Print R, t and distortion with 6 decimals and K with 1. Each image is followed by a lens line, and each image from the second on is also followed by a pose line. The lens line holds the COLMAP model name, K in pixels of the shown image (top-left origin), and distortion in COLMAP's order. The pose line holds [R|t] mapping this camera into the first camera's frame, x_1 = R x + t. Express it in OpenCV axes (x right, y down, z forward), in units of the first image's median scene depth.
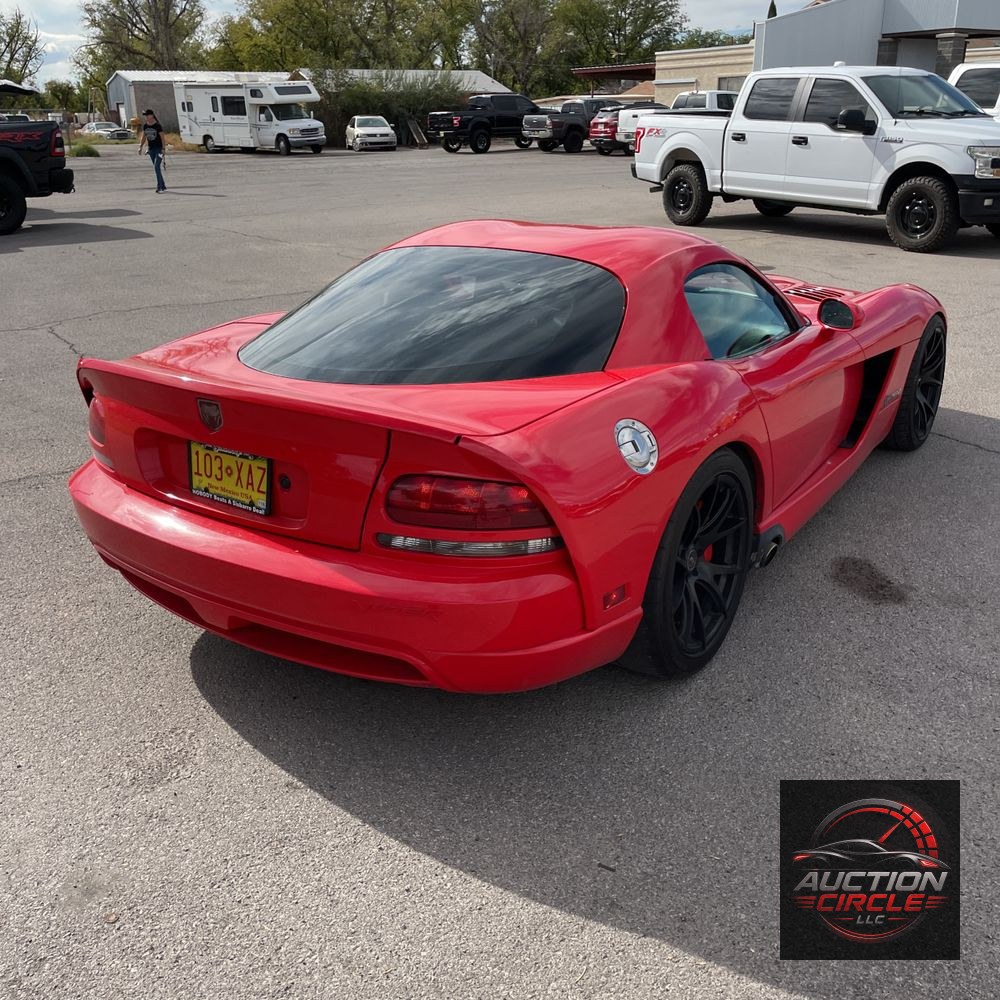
lens RADIAL K [[1010.7, 0, 495.6], [0, 1010.7, 498.8], [0, 0, 1]] dist [0.076403, -0.111963]
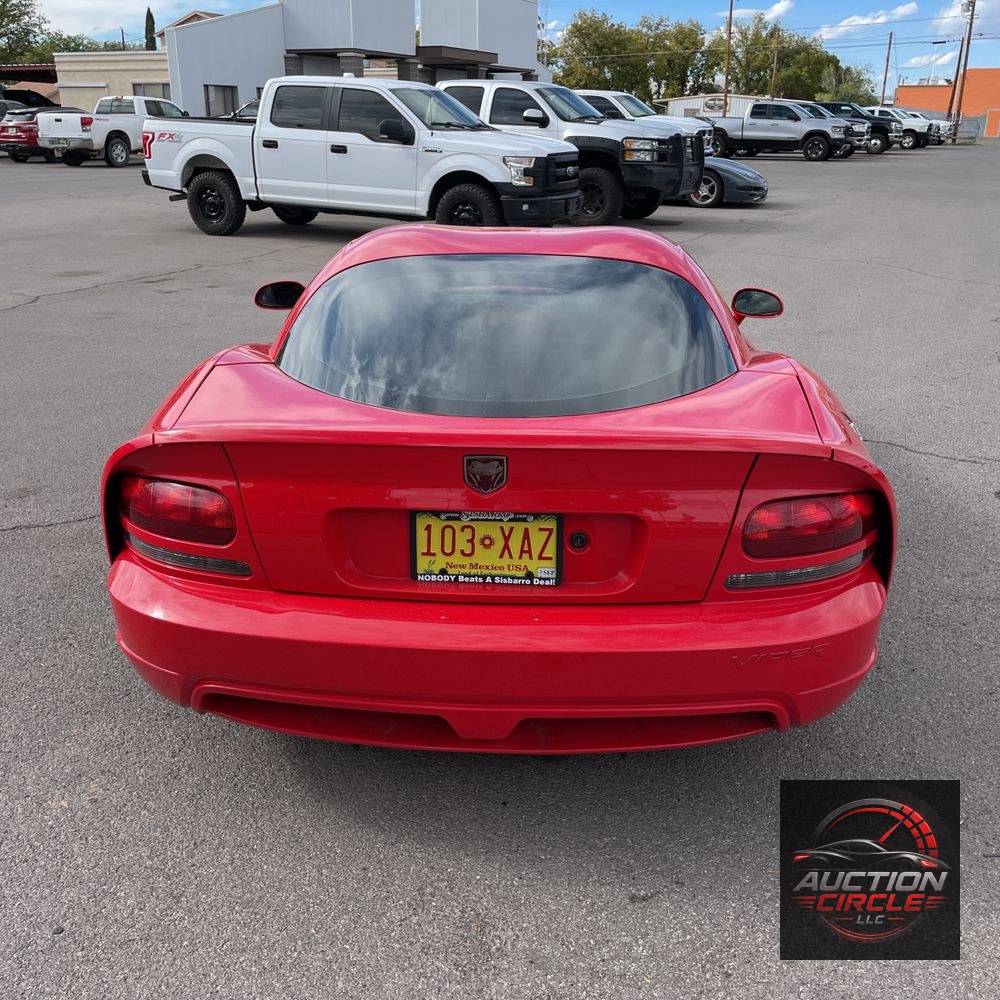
lens RADIAL K [[1010.7, 0, 495.6], [0, 1010.7, 498.8], [0, 0, 1]] dist [0.076403, -0.111963]
pose [[0.842457, -0.164122, 0.513156, -0.139245], [0.169067, 0.984893, 0.037438, -0.018812], [-0.511549, 0.055218, 0.857478, 0.066964]]
